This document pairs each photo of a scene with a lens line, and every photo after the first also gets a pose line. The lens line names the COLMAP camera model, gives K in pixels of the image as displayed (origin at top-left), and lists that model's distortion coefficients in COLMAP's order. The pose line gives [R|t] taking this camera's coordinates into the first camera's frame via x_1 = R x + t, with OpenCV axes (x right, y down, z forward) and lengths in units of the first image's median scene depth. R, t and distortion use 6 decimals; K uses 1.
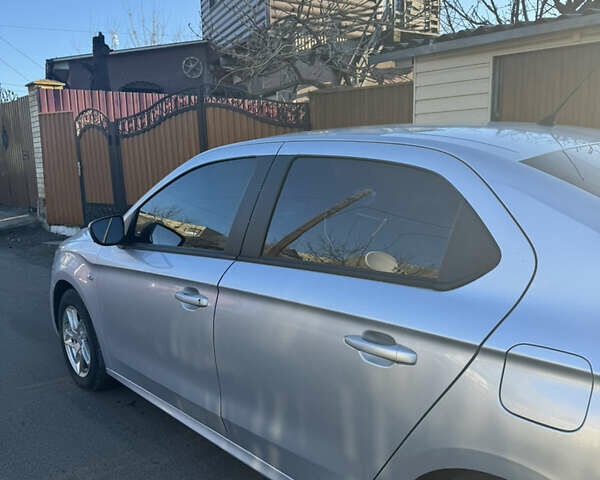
lens RADIAL K [[533.6, 0, 300.0], [0, 533.6, 240.0], [0, 0, 1]] dist [0.126589, -0.221949]
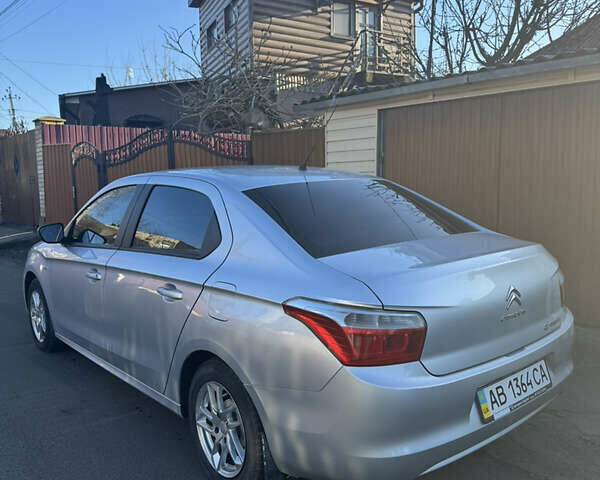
lens RADIAL K [[533.6, 0, 300.0], [0, 533.6, 240.0], [0, 0, 1]] dist [0.126589, -0.221949]
pose [[0.999372, 0.013464, -0.032776, 0.205783], [-0.014981, 0.998806, -0.046499, 0.032860], [0.032111, 0.046961, 0.998380, -0.255714]]
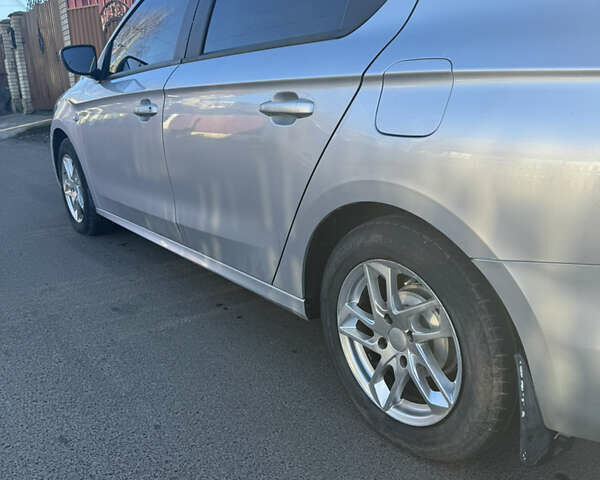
lens RADIAL K [[533.6, 0, 300.0], [0, 533.6, 240.0], [0, 0, 1]] dist [0.126589, -0.221949]
pose [[0.995442, 0.019883, -0.093276, 0.087913], [-0.007978, 0.991958, 0.126314, 0.102828], [0.095037, -0.124994, 0.987595, -0.007184]]
